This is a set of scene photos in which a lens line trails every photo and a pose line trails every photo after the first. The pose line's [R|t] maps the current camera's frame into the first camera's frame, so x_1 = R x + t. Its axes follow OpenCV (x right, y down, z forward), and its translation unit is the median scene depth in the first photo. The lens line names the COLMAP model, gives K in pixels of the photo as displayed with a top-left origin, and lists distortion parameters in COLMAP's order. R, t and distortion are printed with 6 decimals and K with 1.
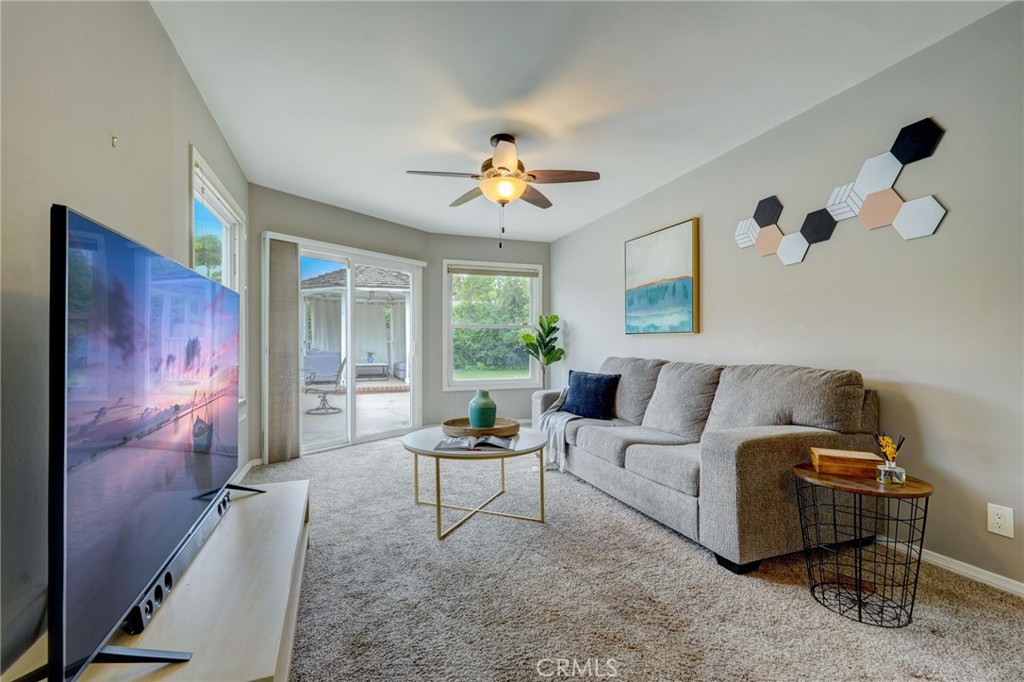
lens RADIAL K [[451.9, 0, 506.9], [0, 451.9, 342.0], [0, 0, 1]] dist [0.002624, 0.000194]
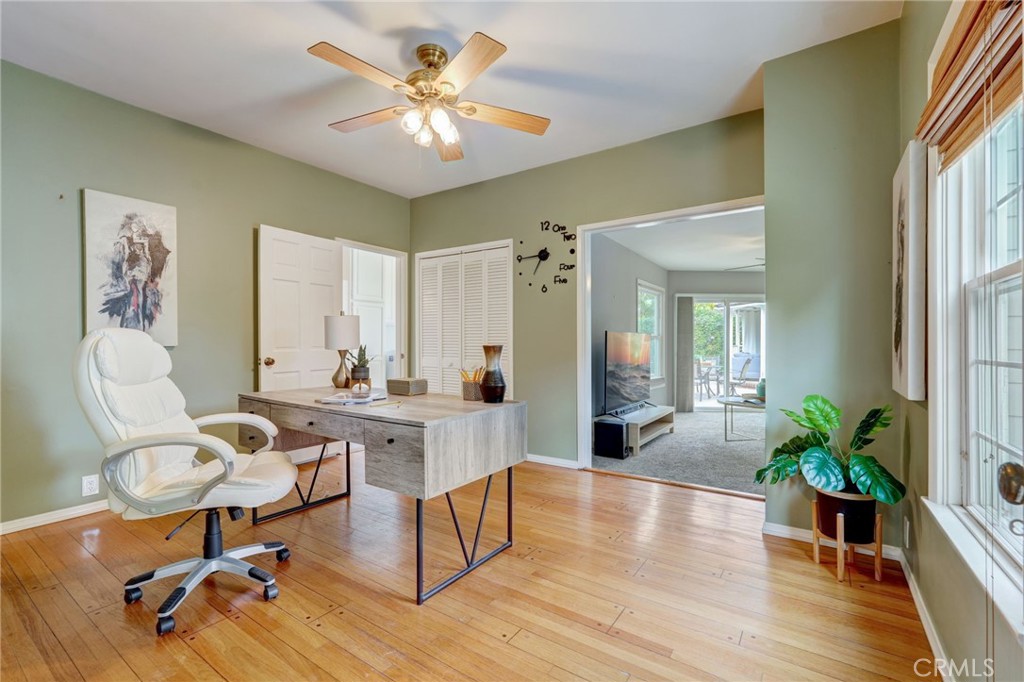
lens RADIAL K [[444.9, 0, 512.2], [0, 444.9, 342.9], [0, 0, 1]] dist [0.001084, 0.000054]
pose [[0.577165, -0.000316, -0.816628, 0.640644], [0.000595, 1.000000, 0.000033, -0.030094], [0.816628, -0.000505, 0.577165, -0.701938]]
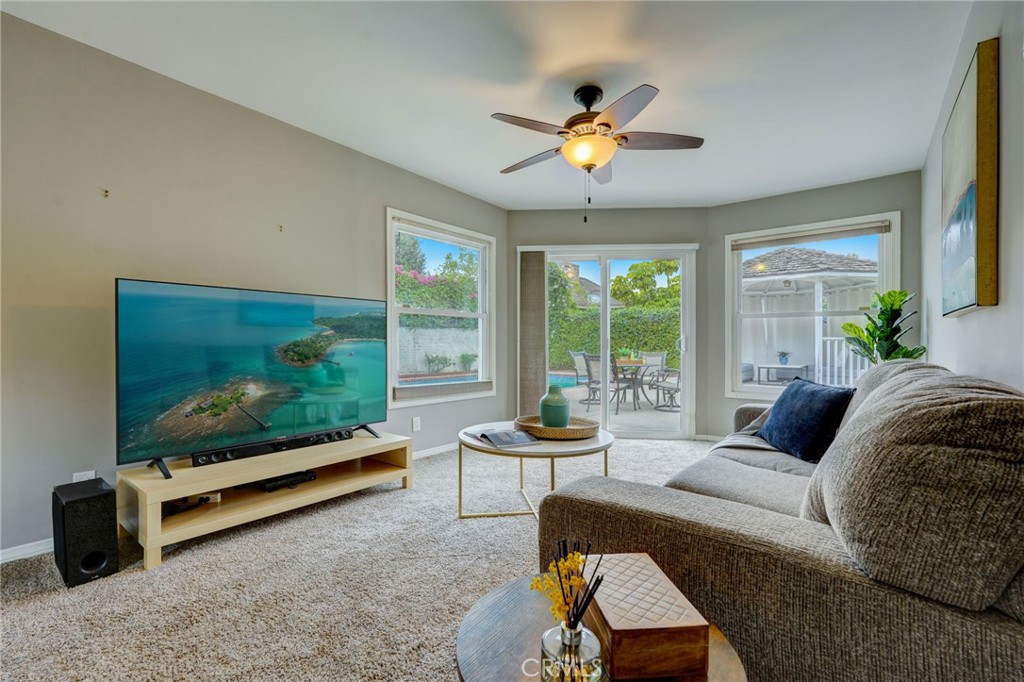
lens RADIAL K [[451.9, 0, 506.5], [0, 451.9, 341.5], [0, 0, 1]] dist [0.002624, 0.000194]
pose [[0.518937, -0.000529, -0.854813, 0.504023], [-0.001677, 0.999997, -0.001637, 0.016121], [0.854811, 0.002283, 0.518934, 0.336054]]
